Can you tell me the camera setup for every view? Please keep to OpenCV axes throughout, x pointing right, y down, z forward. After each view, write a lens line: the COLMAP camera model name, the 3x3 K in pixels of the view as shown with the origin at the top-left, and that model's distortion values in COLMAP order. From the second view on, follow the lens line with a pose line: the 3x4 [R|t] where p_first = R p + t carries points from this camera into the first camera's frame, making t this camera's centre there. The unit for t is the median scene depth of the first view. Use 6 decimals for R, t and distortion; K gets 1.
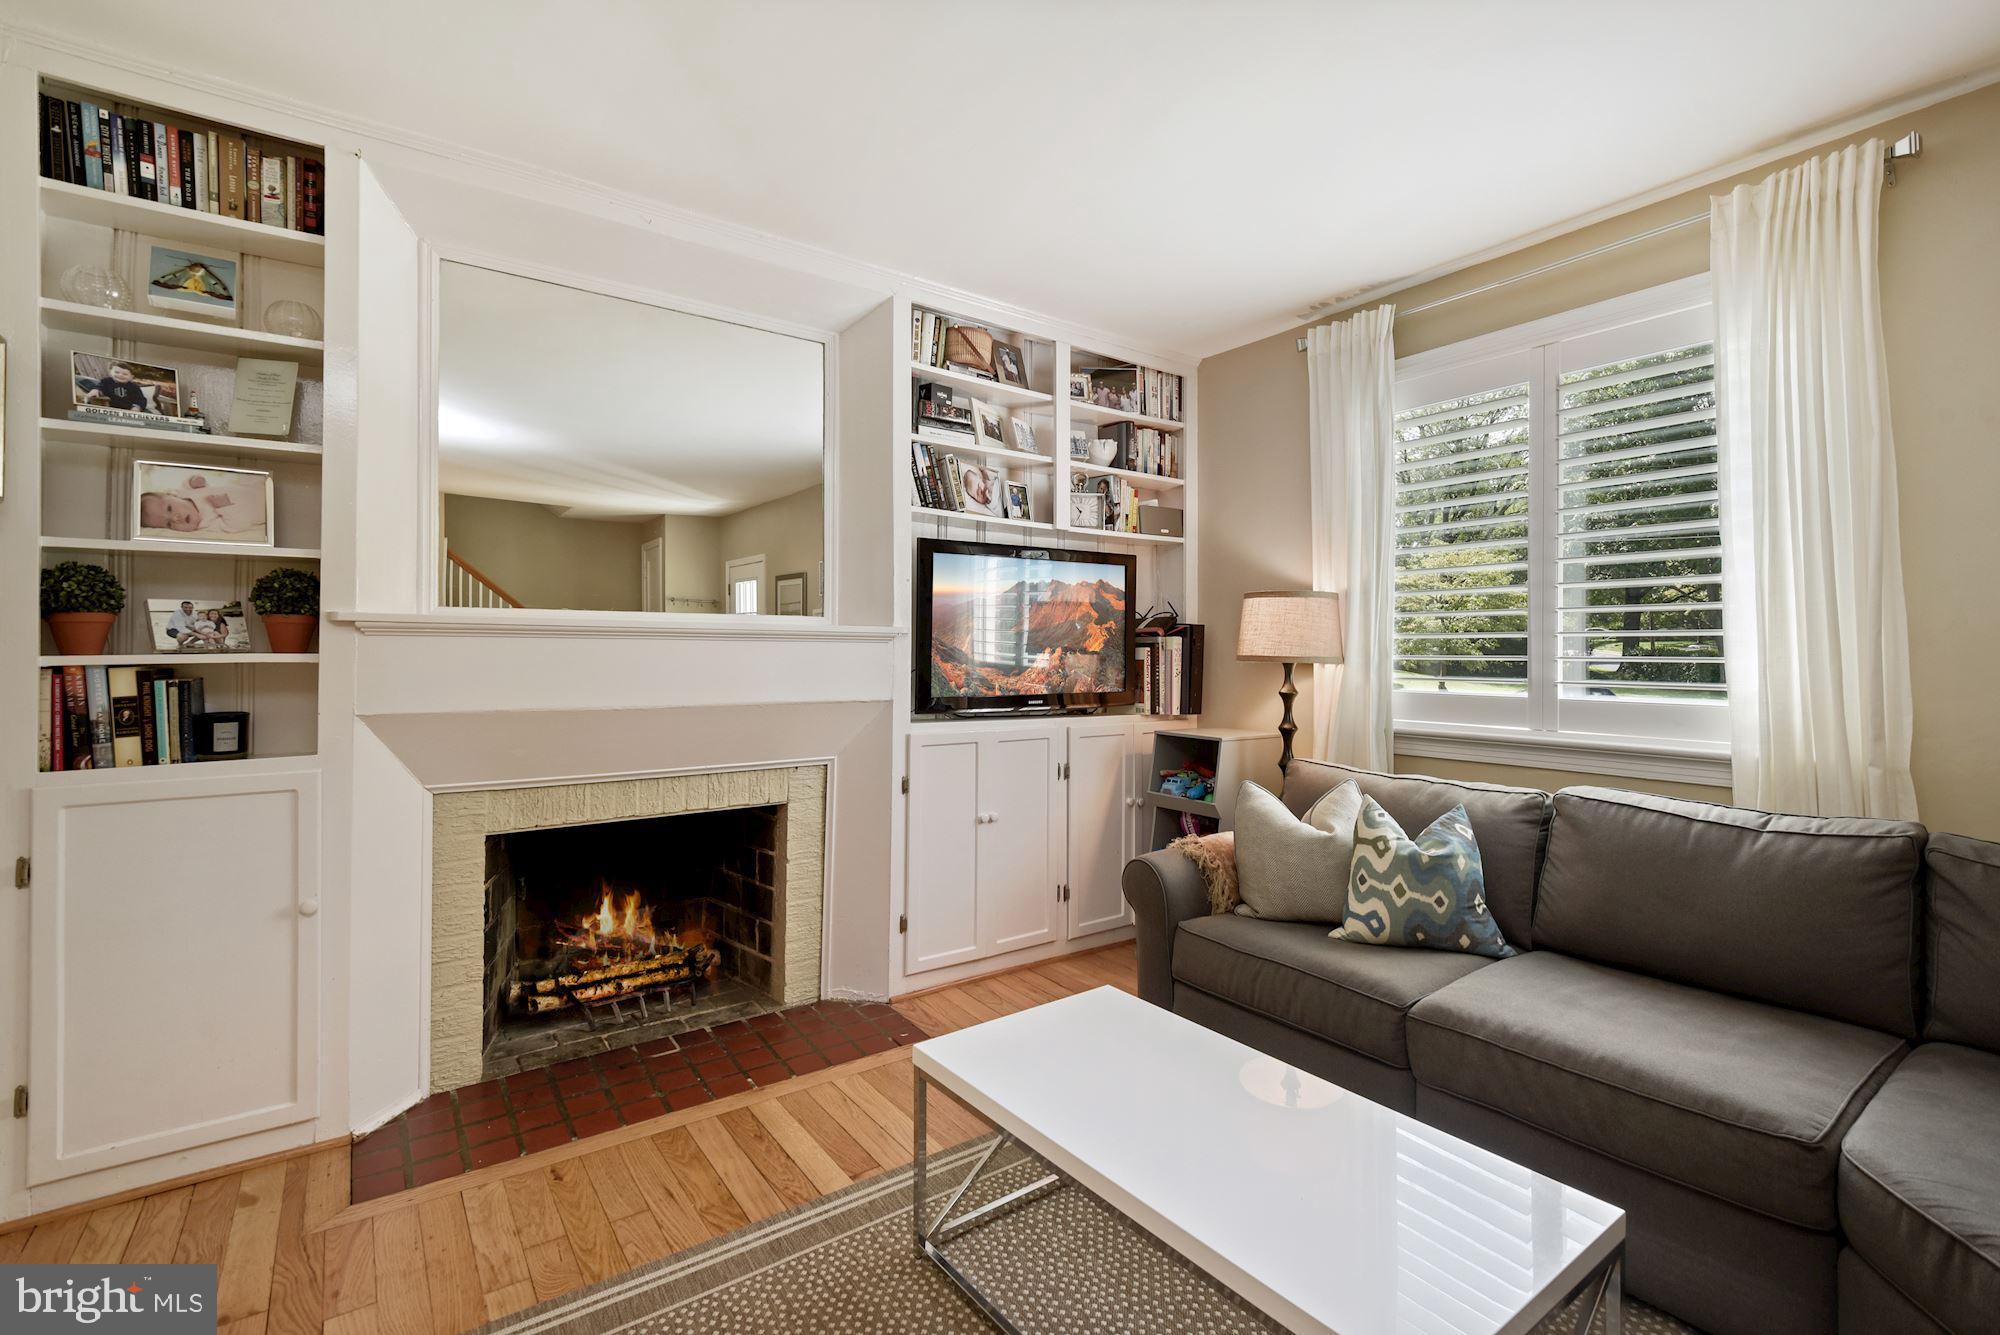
lens RADIAL K [[897.8, 0, 1014.0], [0, 897.8, 642.0], [0, 0, 1]] dist [0.026484, -0.007923]
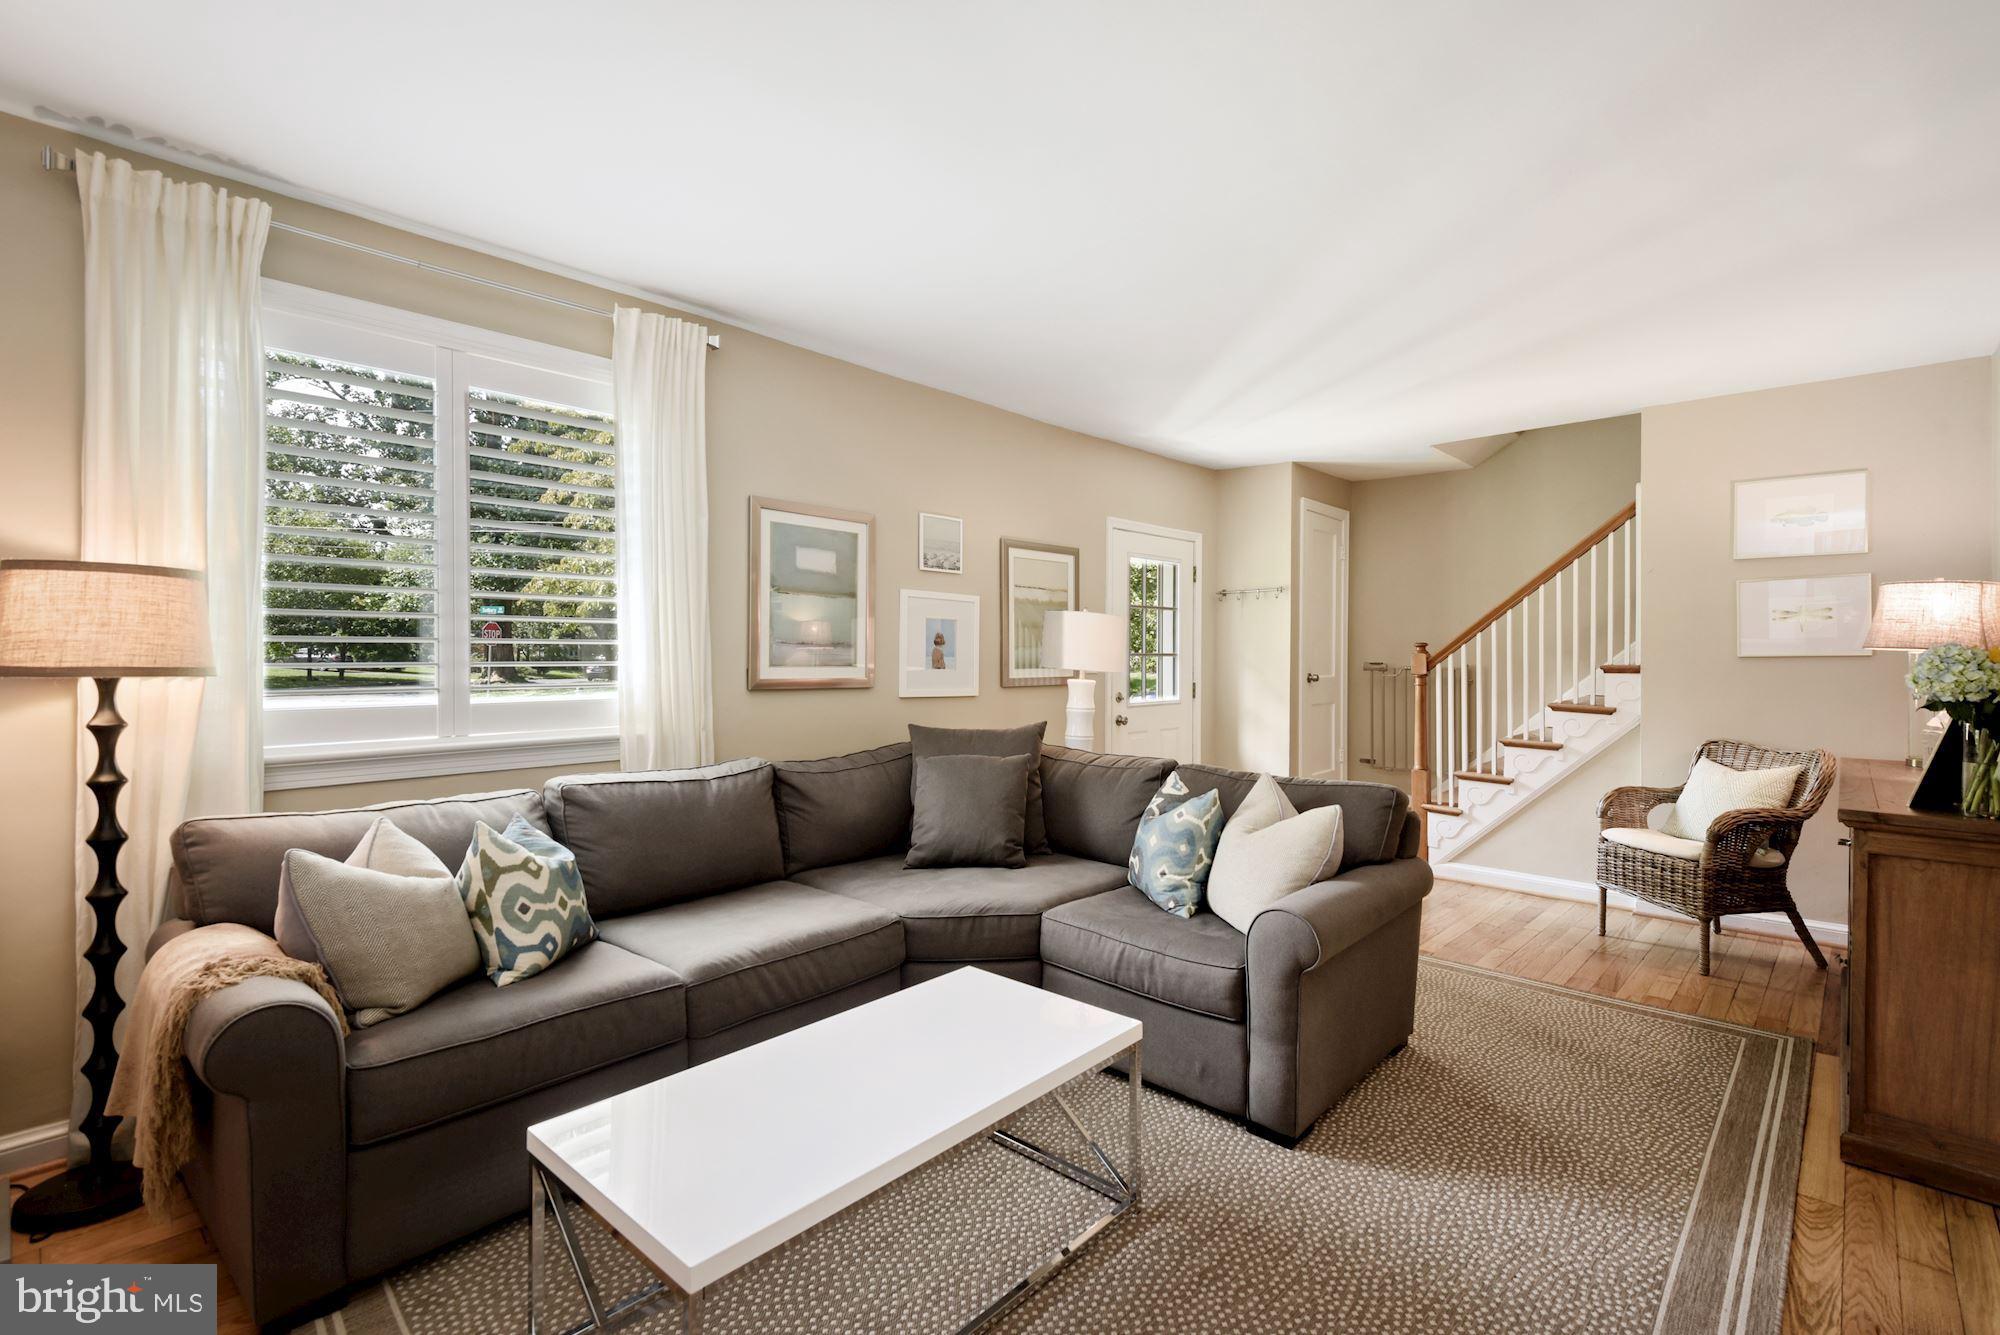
lens RADIAL K [[897.8, 0, 1005.3], [0, 897.8, 675.7], [0, 0, 1]] dist [0.026484, -0.007923]
pose [[-0.173142, -0.032904, 0.984347, -0.558106], [-0.014128, 0.999422, 0.030923, -0.009960], [-0.984795, -0.008553, -0.173507, 0.626705]]
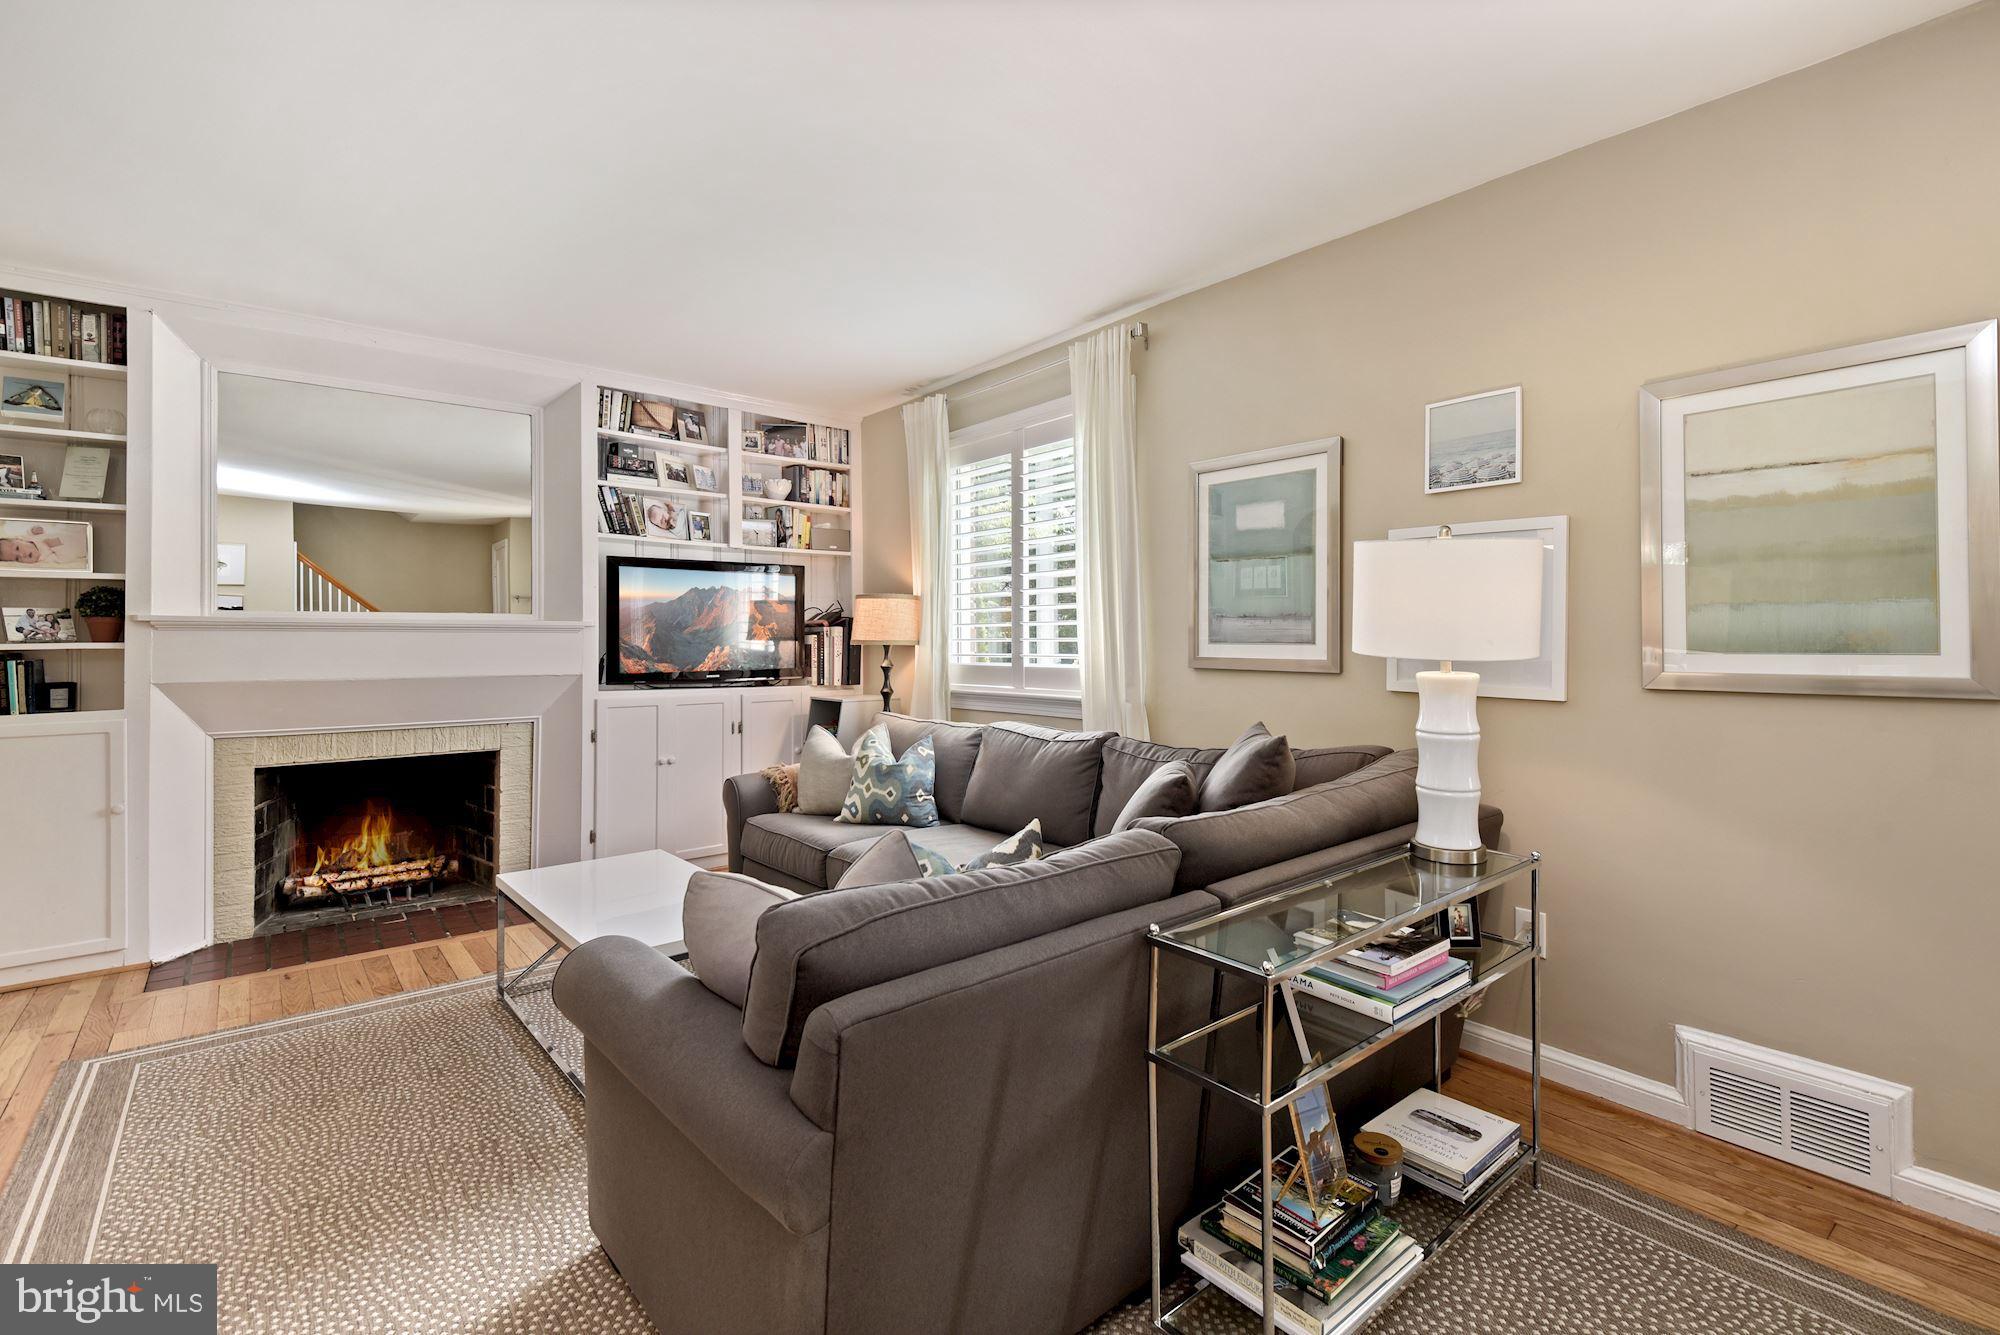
lens RADIAL K [[897.8, 0, 997.7], [0, 897.8, 632.7], [0, 0, 1]] dist [0.026484, -0.007923]
pose [[0.998142, -0.008337, 0.060365, 0.502573], [0.008385, 0.999965, -0.000555, 0.007851], [-0.060358, 0.001060, 0.998176, -0.510504]]
